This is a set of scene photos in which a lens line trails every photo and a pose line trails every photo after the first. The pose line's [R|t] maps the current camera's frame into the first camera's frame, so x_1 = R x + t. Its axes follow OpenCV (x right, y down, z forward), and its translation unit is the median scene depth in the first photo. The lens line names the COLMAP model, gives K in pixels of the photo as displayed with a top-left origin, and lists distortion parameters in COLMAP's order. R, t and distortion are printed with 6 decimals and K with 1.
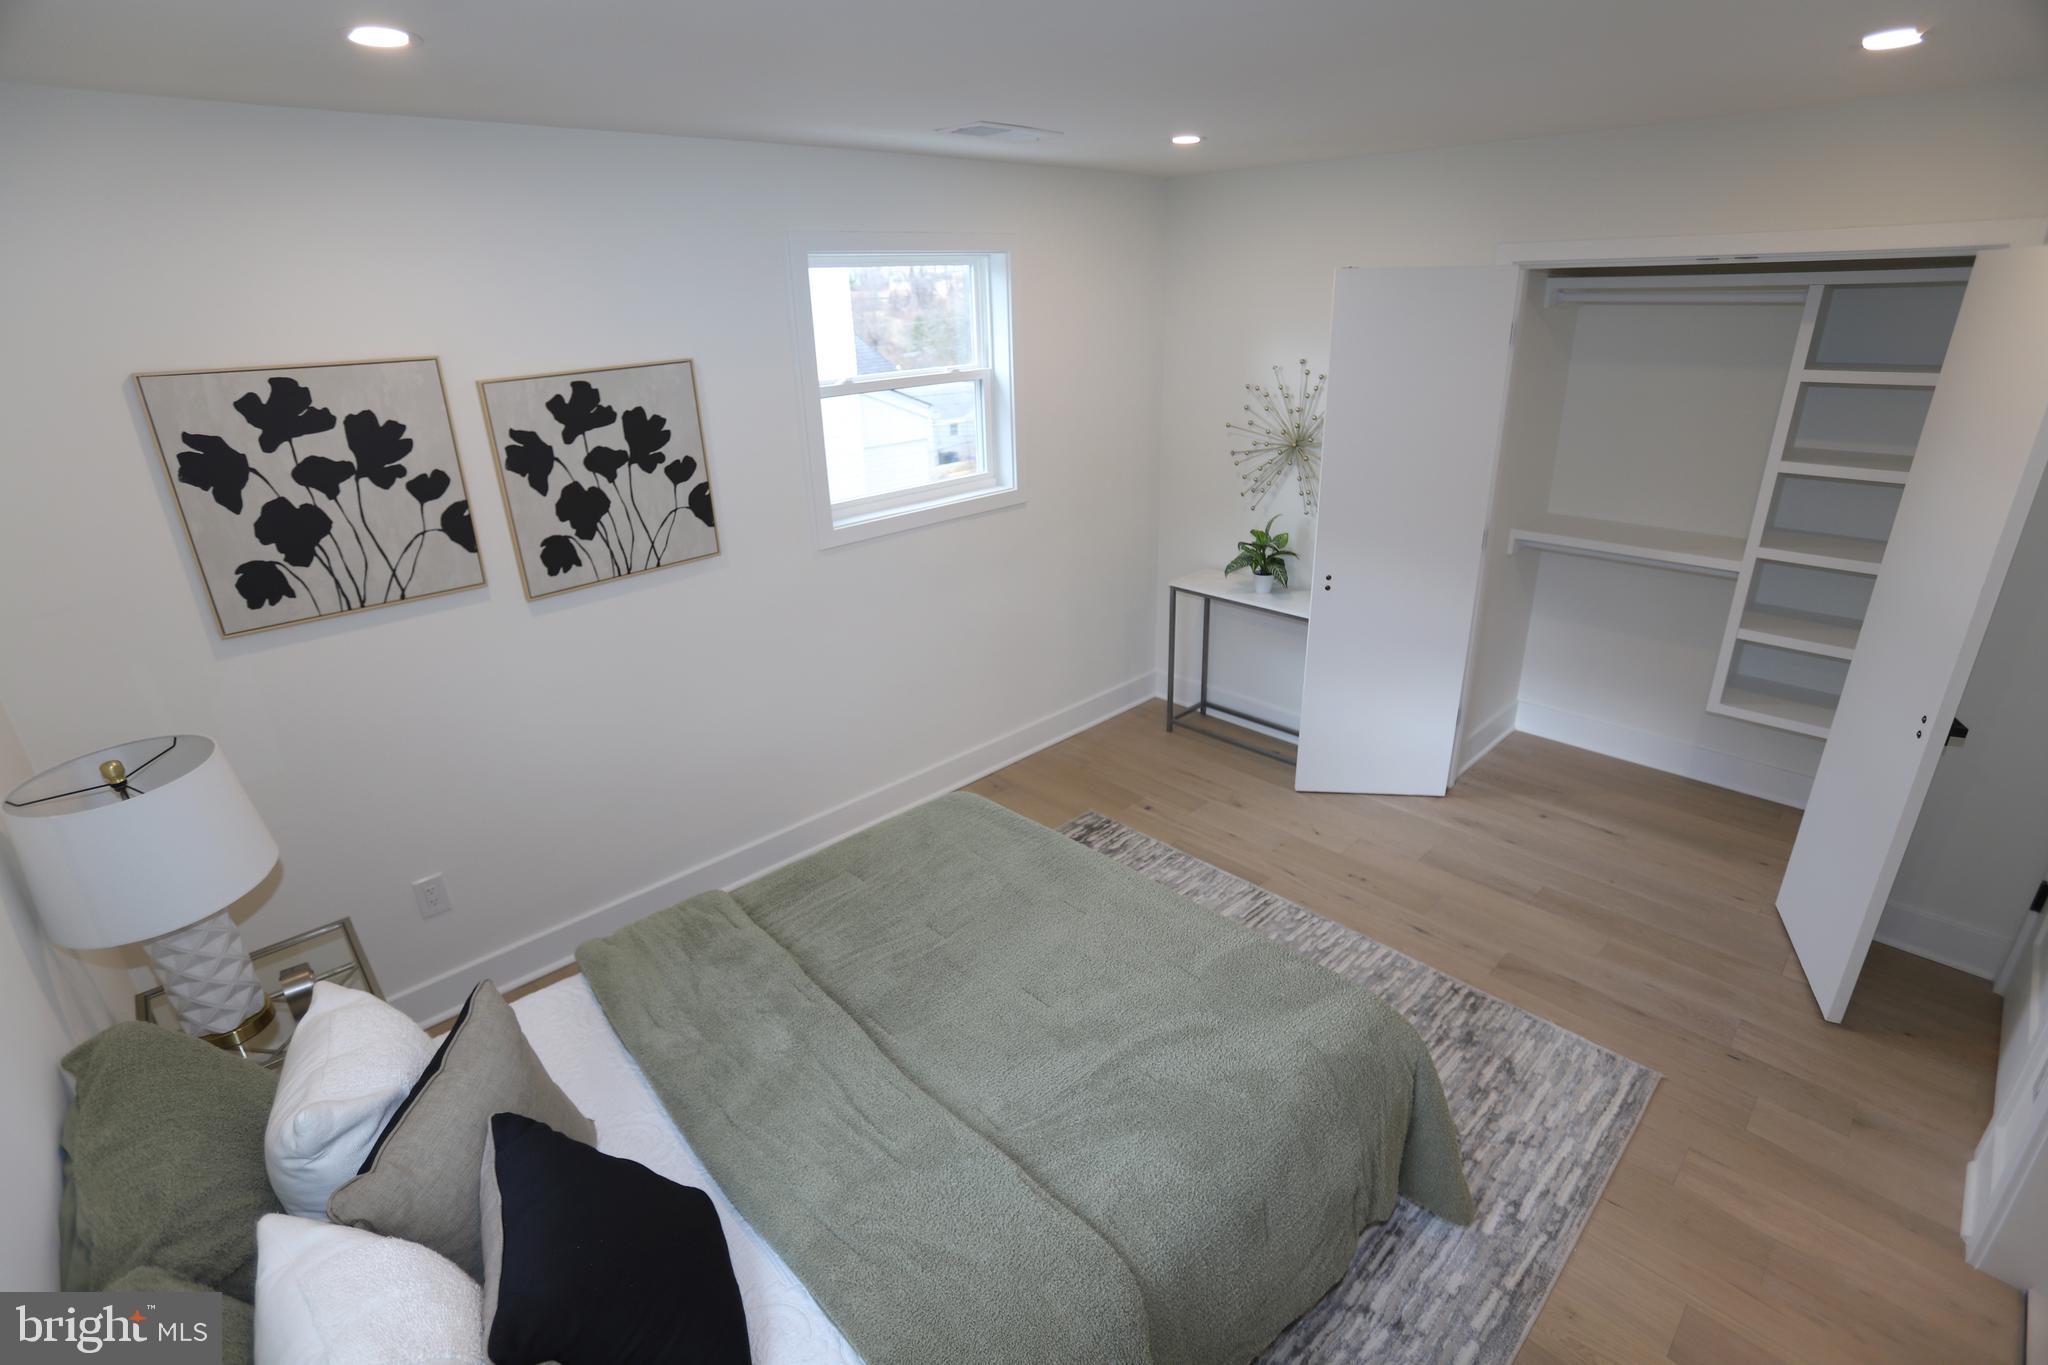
lens RADIAL K [[956.6, 0, 1024.0], [0, 956.6, 682.5], [0, 0, 1]] dist [-0.071177, 0.028597]
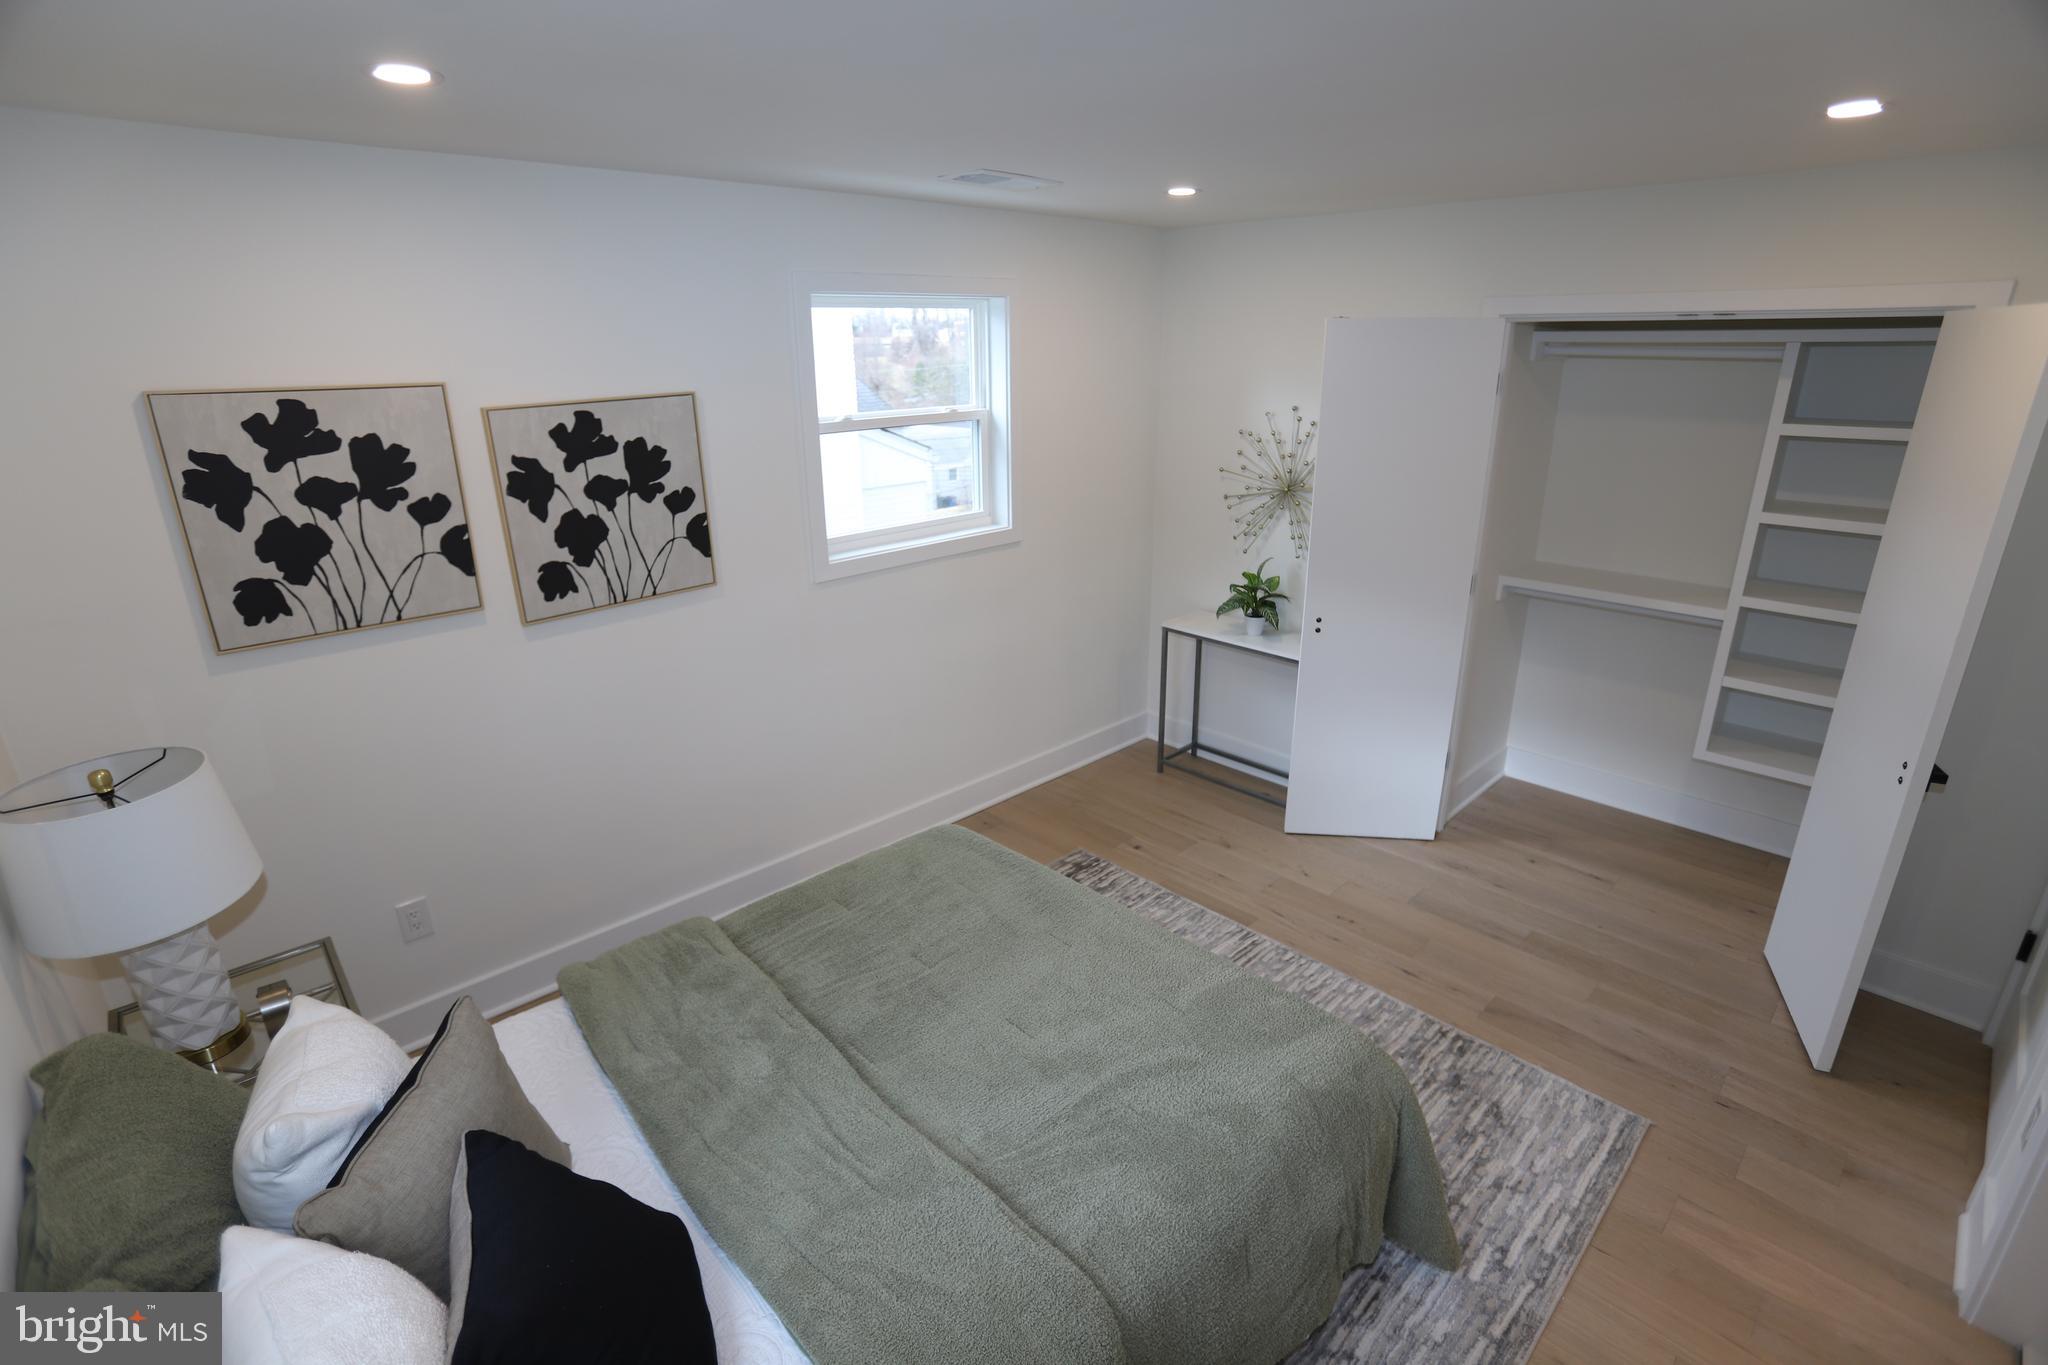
lens RADIAL K [[956.6, 0, 1024.0], [0, 956.6, 682.5], [0, 0, 1]] dist [-0.071177, 0.028597]
pose [[0.999821, 0.018069, 0.005690, 0.004020], [-0.017788, 0.998780, -0.046059, 0.011762], [-0.006515, 0.045950, 0.998923, -0.006837]]
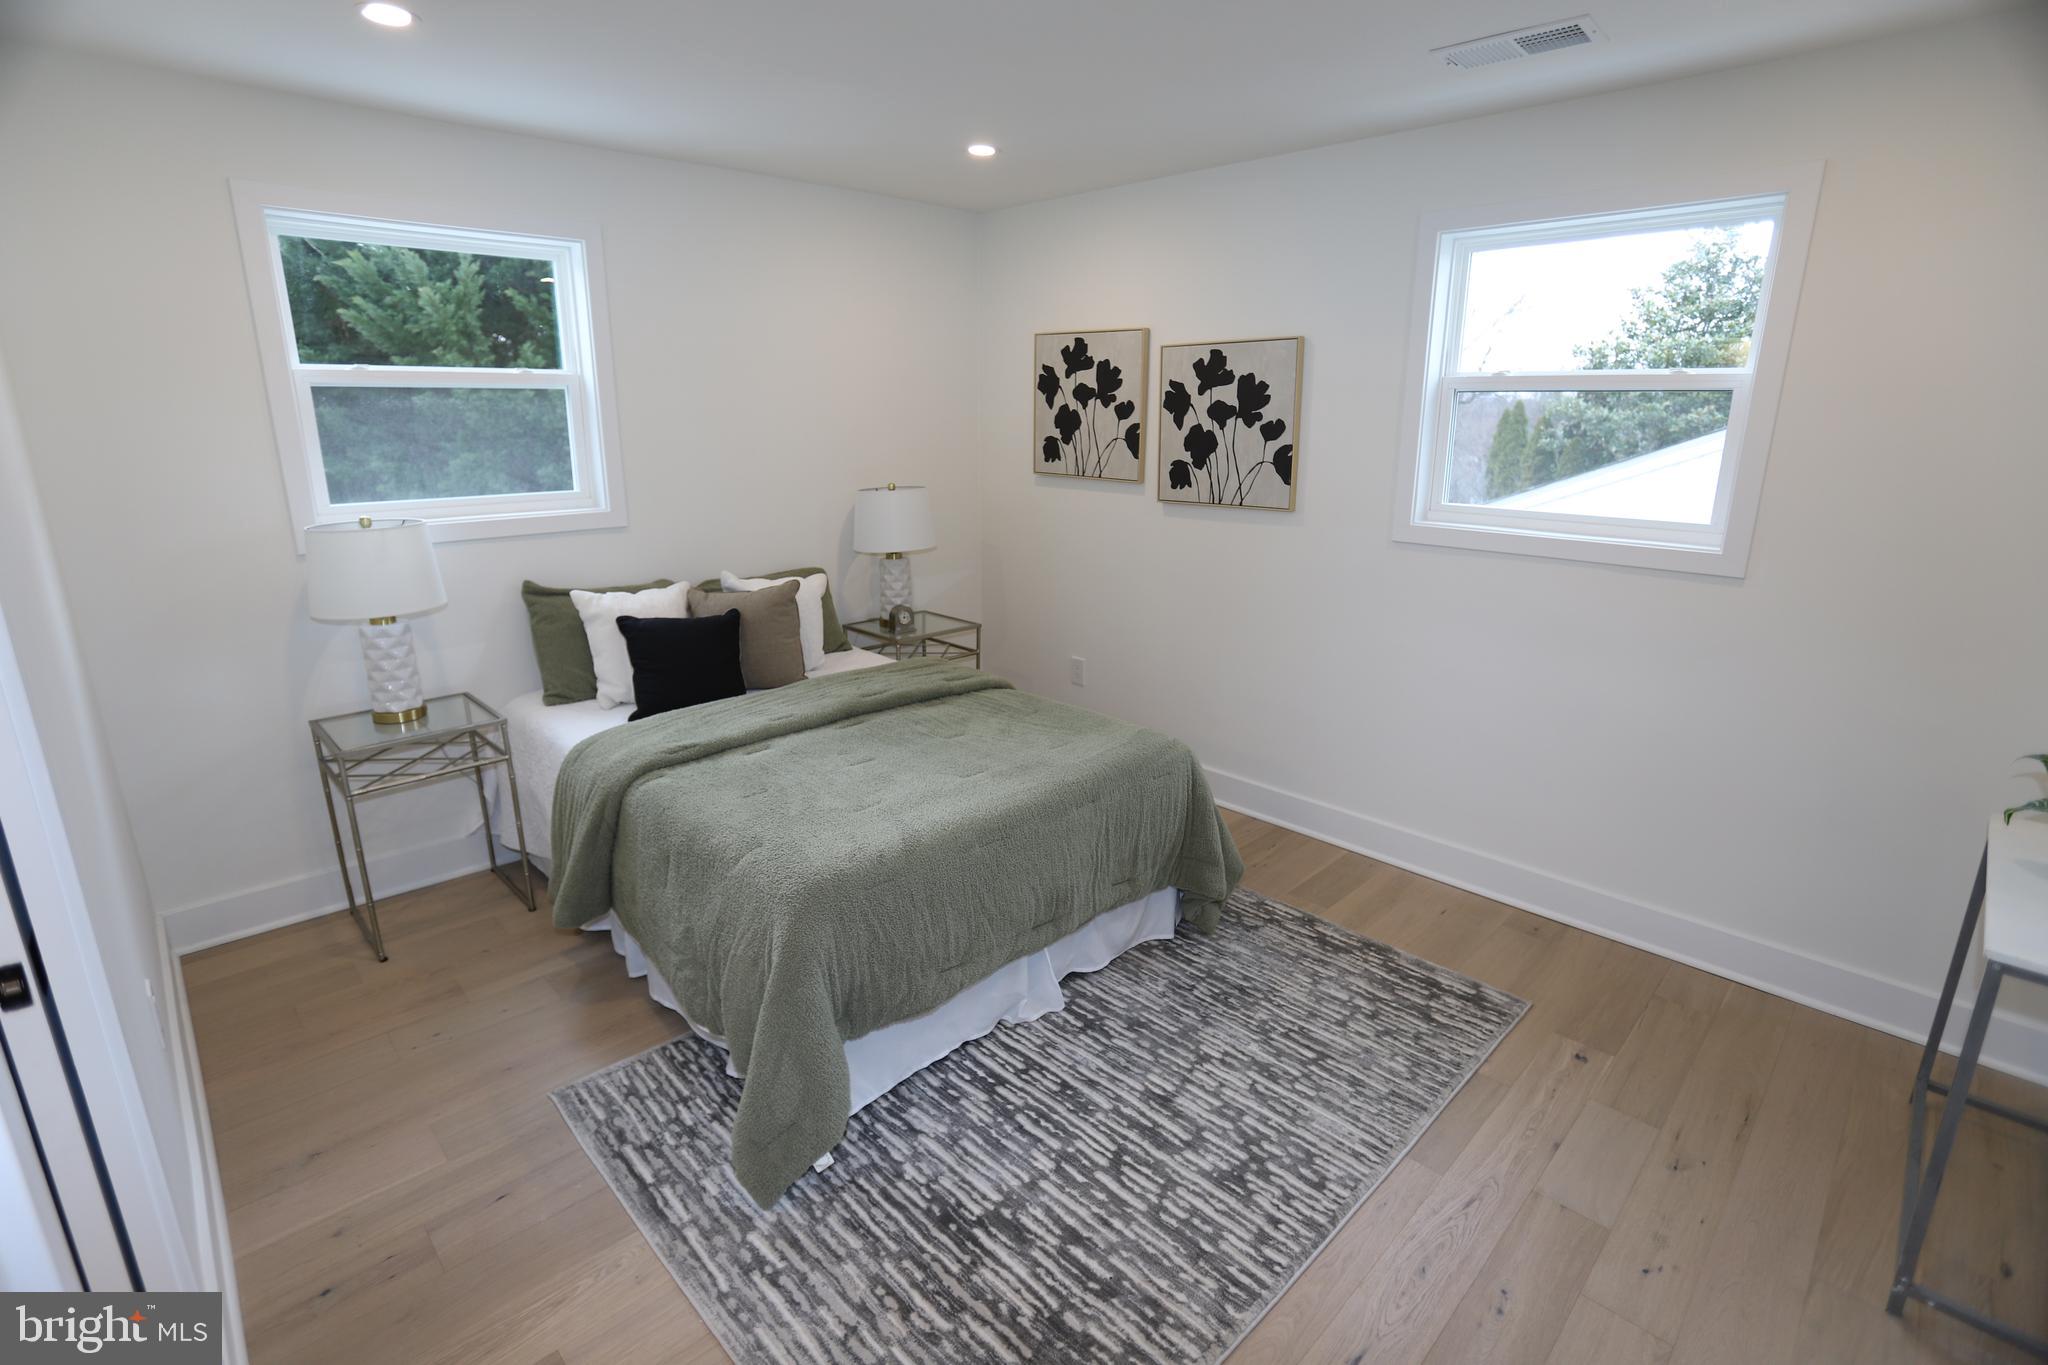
lens RADIAL K [[987.7, 0, 1051.3], [0, 987.7, 674.6], [0, 0, 1]] dist [-0.045523, 0.048197]
pose [[0.021268, 0.306255, -0.951712, 1.039145], [-0.366780, 0.887944, 0.277539, -0.223950], [0.930065, 0.343166, 0.131213, 0.796706]]
